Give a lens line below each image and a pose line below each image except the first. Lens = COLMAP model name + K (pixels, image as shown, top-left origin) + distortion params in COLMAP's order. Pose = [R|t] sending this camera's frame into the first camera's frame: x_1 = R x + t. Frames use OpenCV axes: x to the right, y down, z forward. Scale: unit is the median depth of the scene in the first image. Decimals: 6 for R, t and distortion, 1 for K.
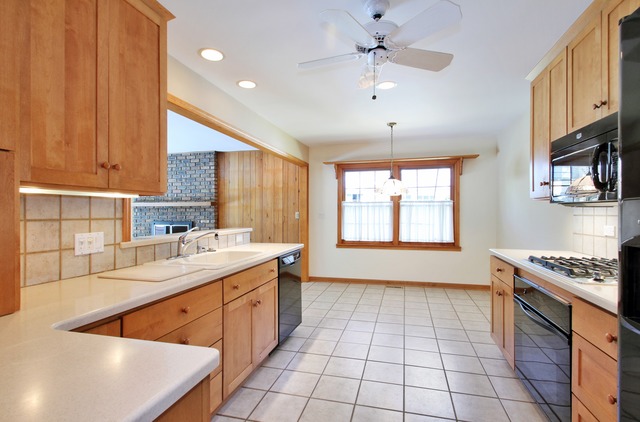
lens RADIAL K [[301.2, 0, 325.6], [0, 301.2, 217.5], [0, 0, 1]] dist [0.003227, -0.001430]
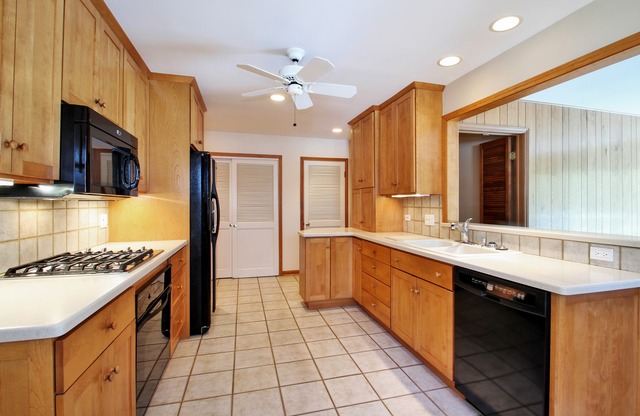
lens RADIAL K [[302.9, 0, 322.2], [0, 302.9, 202.2], [0, 0, 1]] dist [0.001531, 0.000582]
pose [[-0.872511, 0.002022, -0.488591, 0.396855], [-0.003485, 0.999940, 0.010361, -0.024595], [0.488583, 0.010743, -0.872452, 1.215797]]
